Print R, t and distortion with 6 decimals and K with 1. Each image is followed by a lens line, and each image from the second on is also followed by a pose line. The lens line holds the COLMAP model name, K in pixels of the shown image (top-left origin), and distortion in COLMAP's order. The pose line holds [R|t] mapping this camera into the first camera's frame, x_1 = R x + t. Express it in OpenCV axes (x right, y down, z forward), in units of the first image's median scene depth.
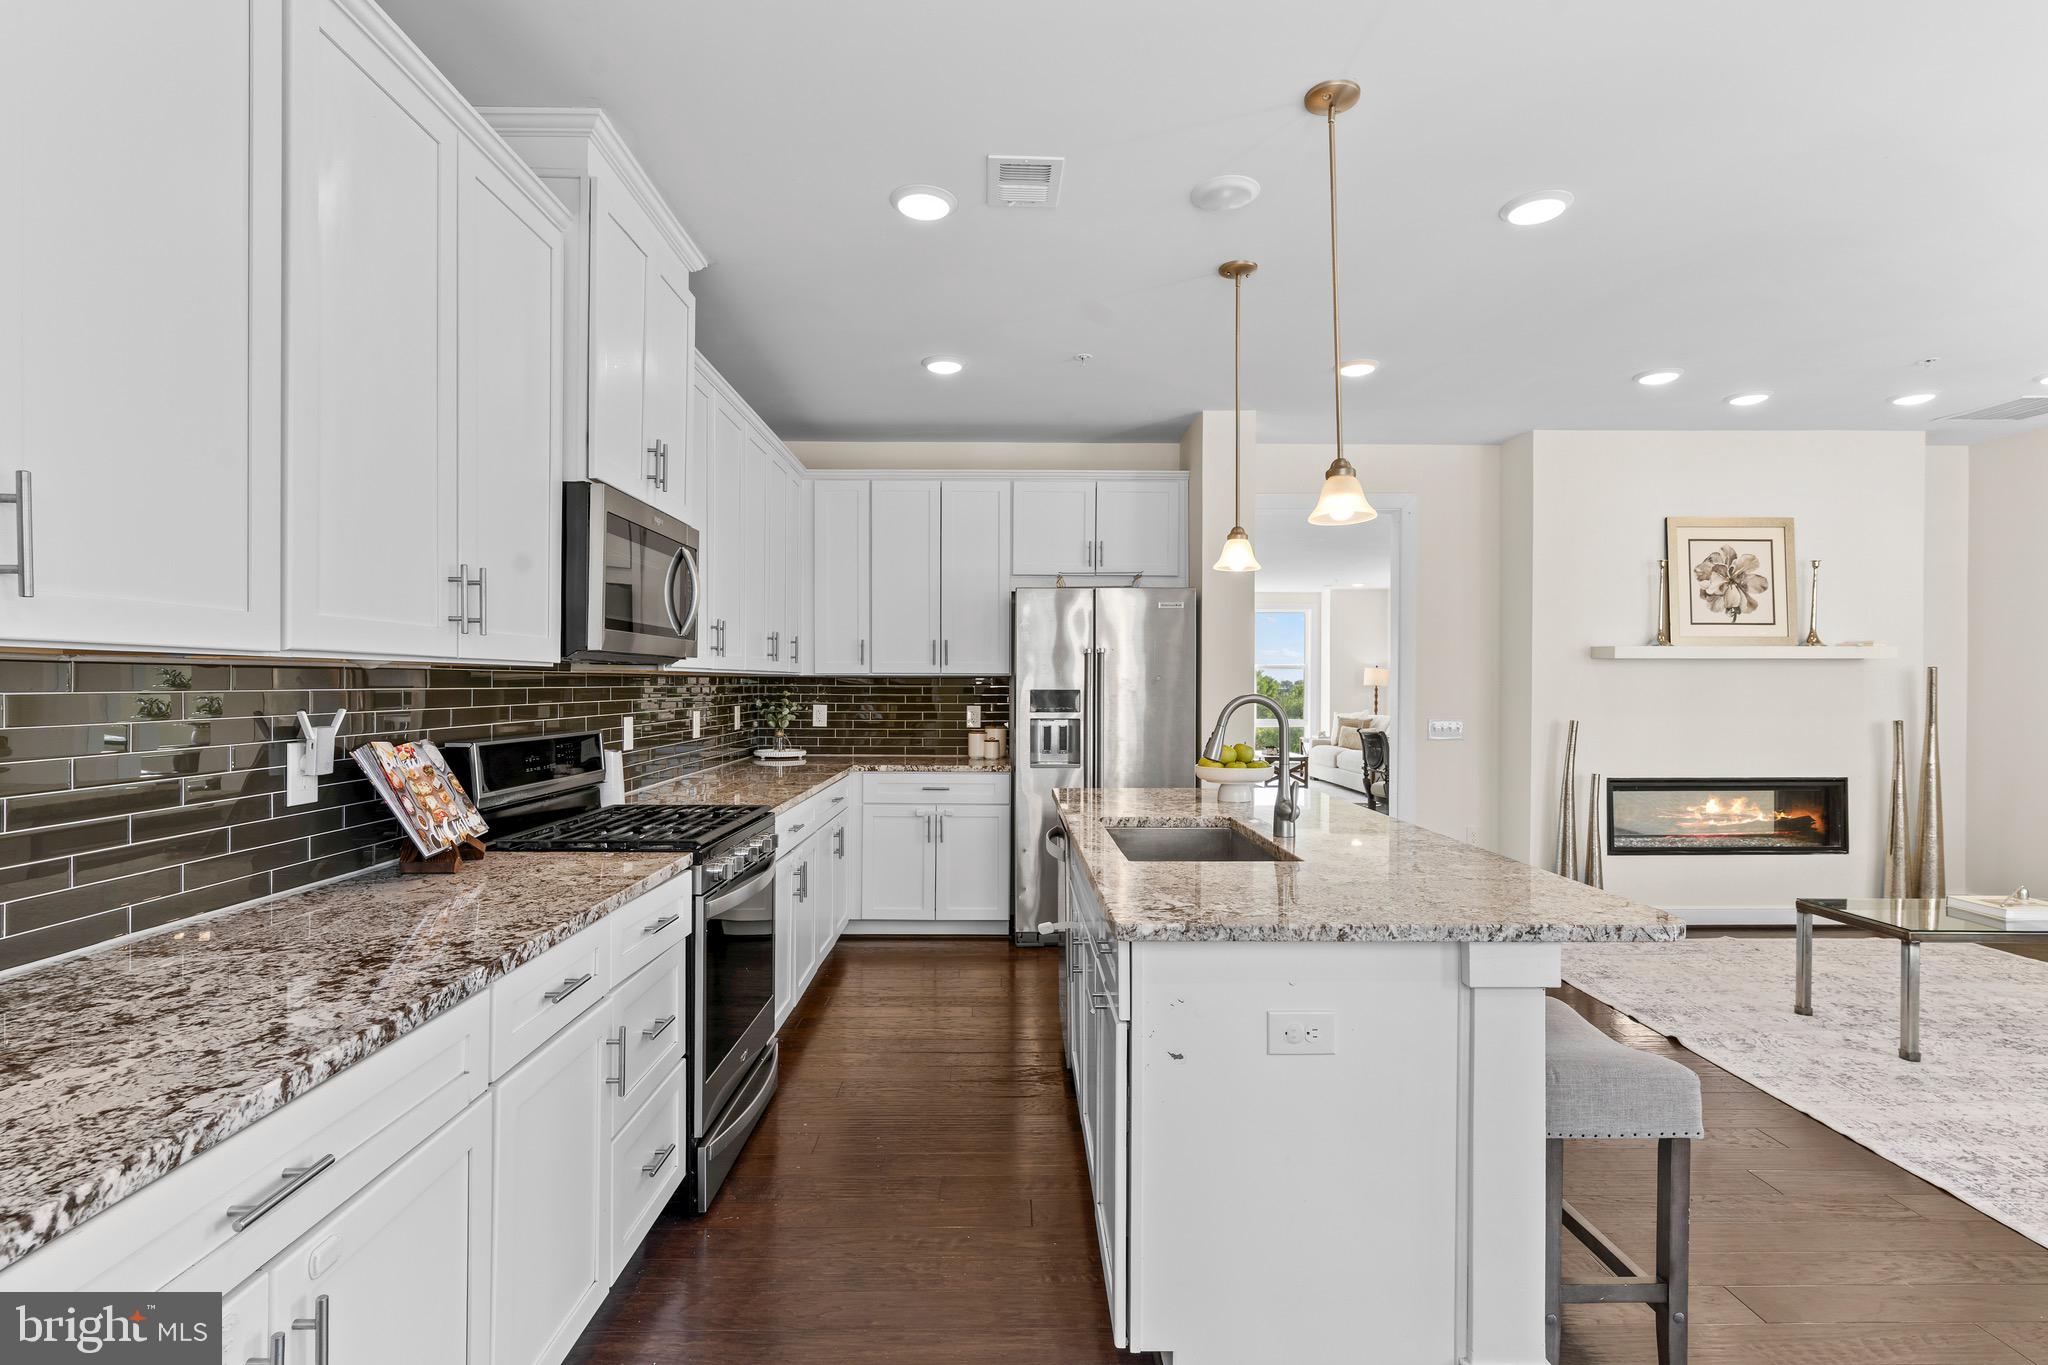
lens RADIAL K [[973.1, 0, 1018.1], [0, 973.1, 691.3], [0, 0, 1]] dist [0.001791, -0.000098]
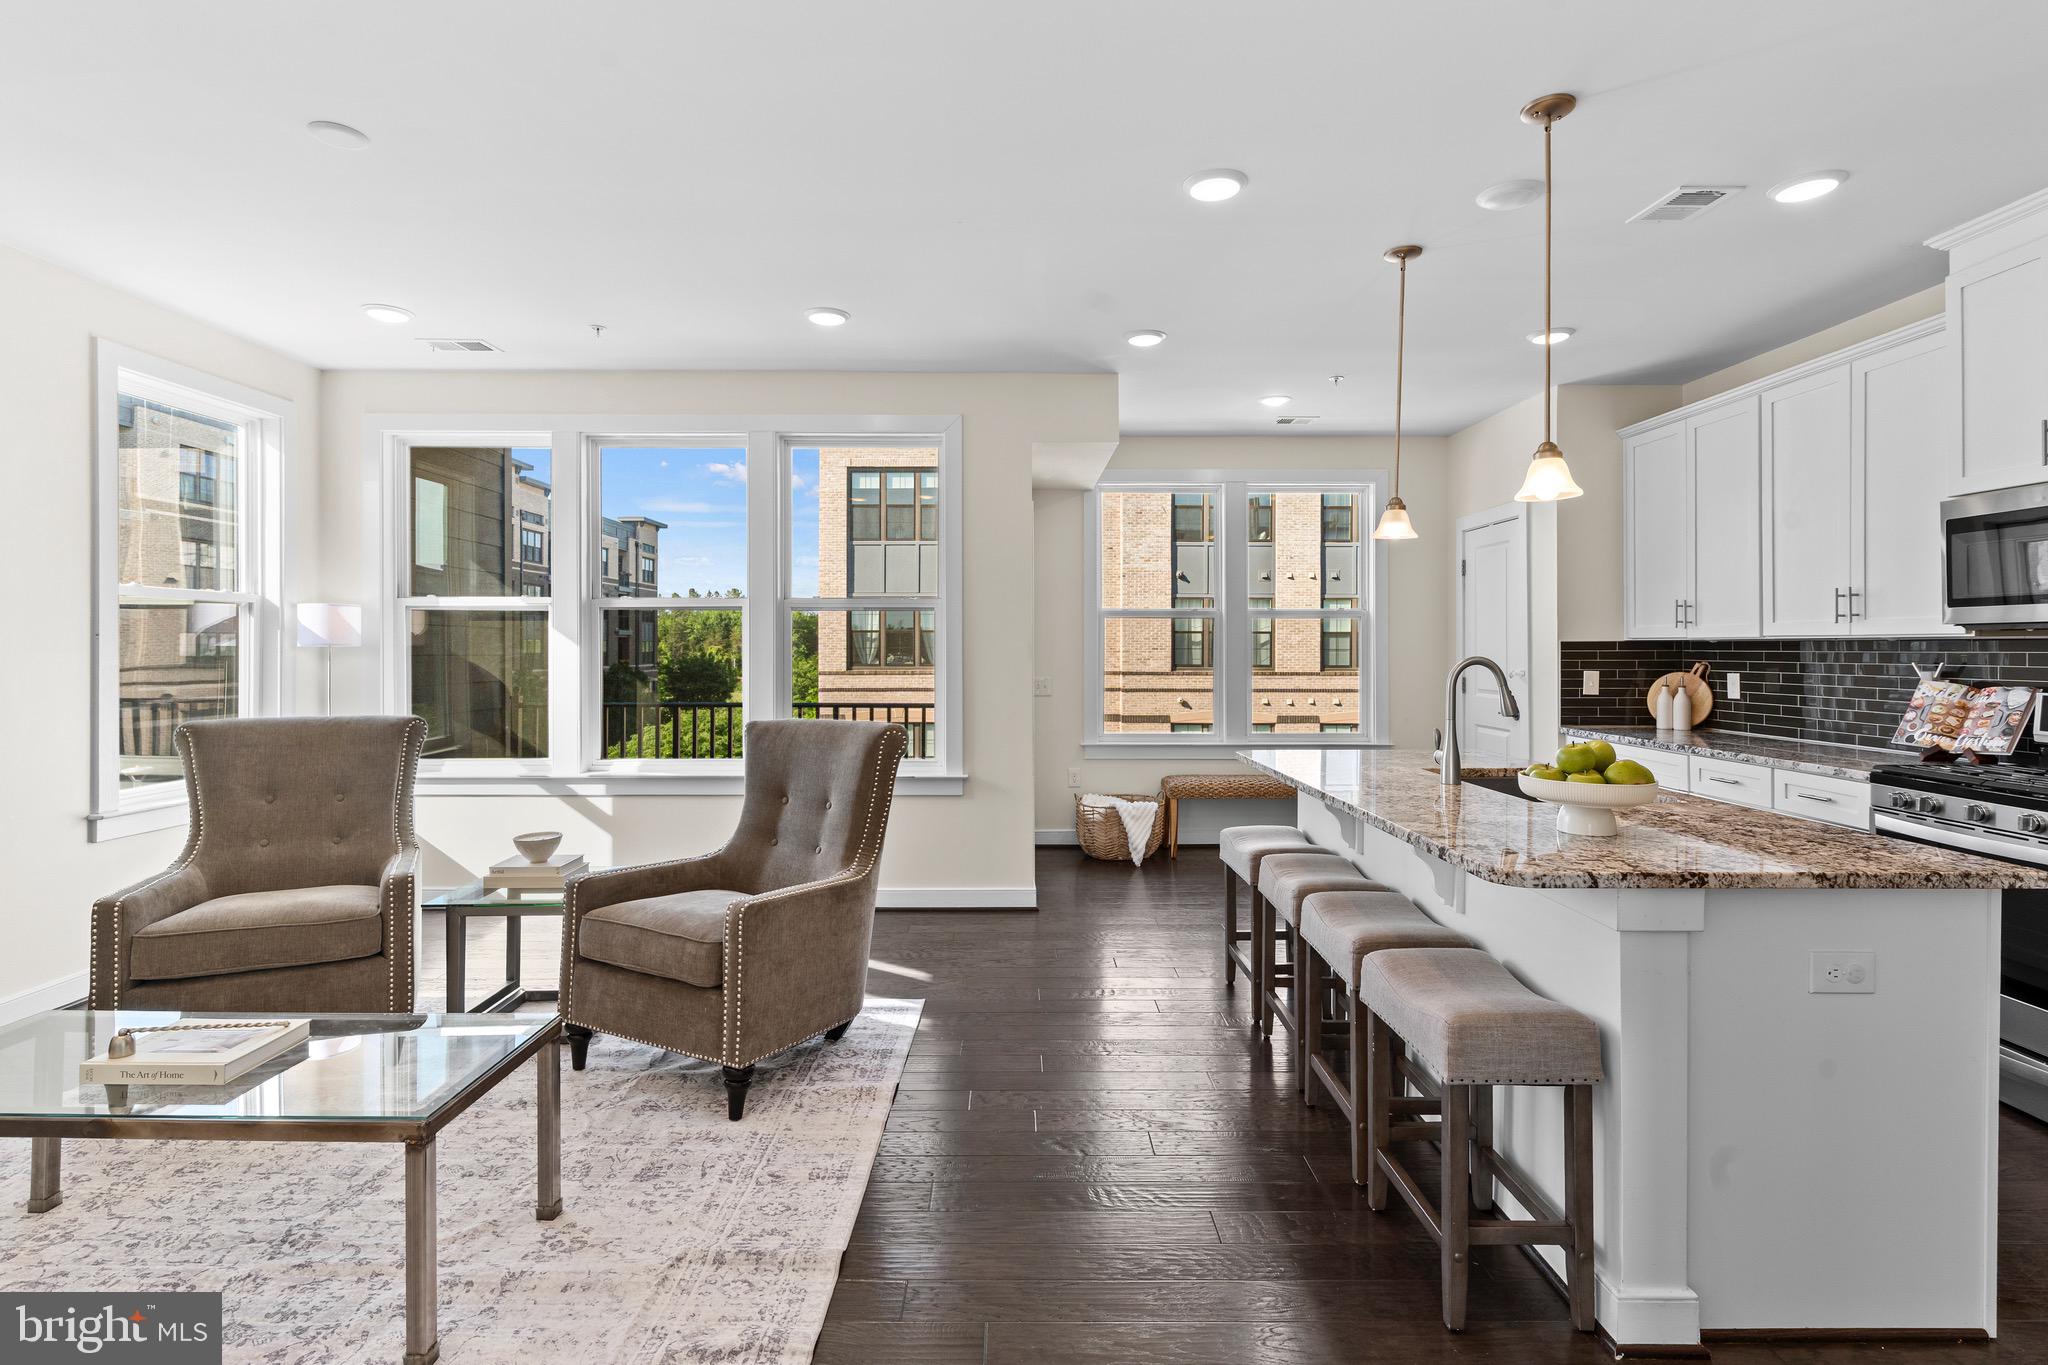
lens RADIAL K [[973.1, 0, 1023.8], [0, 973.1, 649.3], [0, 0, 1]] dist [0.001791, -0.000098]
pose [[-0.999991, -0.002334, 0.003632, 0.396127], [-0.002294, 0.999935, 0.011125, -0.008869], [-0.003658, 0.011117, -0.999932, 1.106998]]
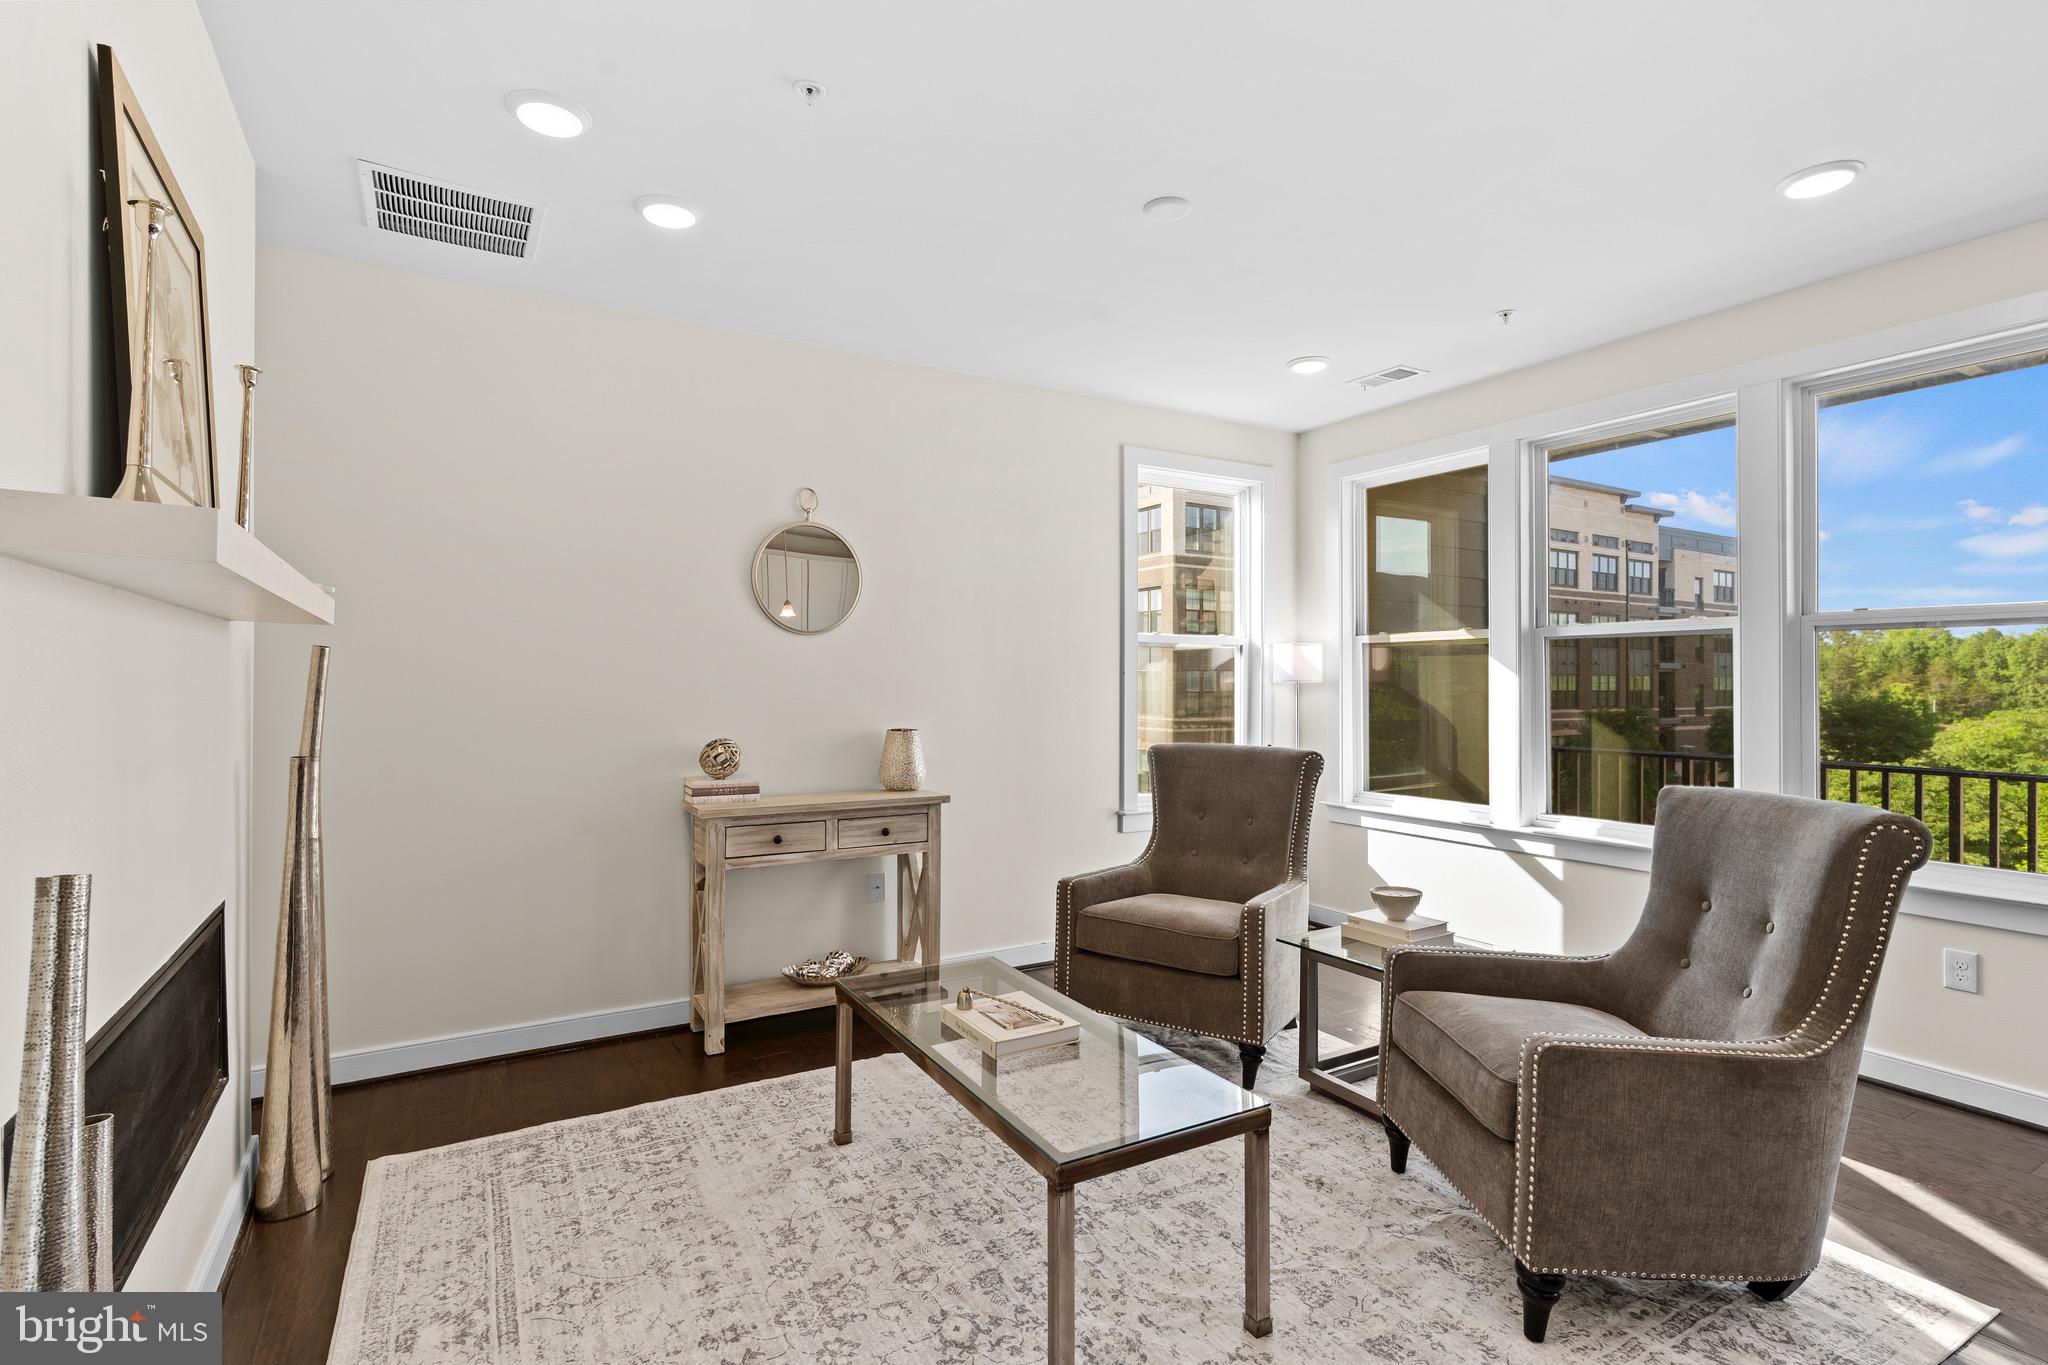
lens RADIAL K [[973.1, 0, 1021.6], [0, 973.1, 675.4], [0, 0, 1]] dist [0.001791, -0.000098]
pose [[-0.500254, 0.004018, 0.865869, 0.323162], [0.004670, 0.999987, -0.001943, -0.006585], [-0.865866, 0.003072, -0.500266, 0.943444]]
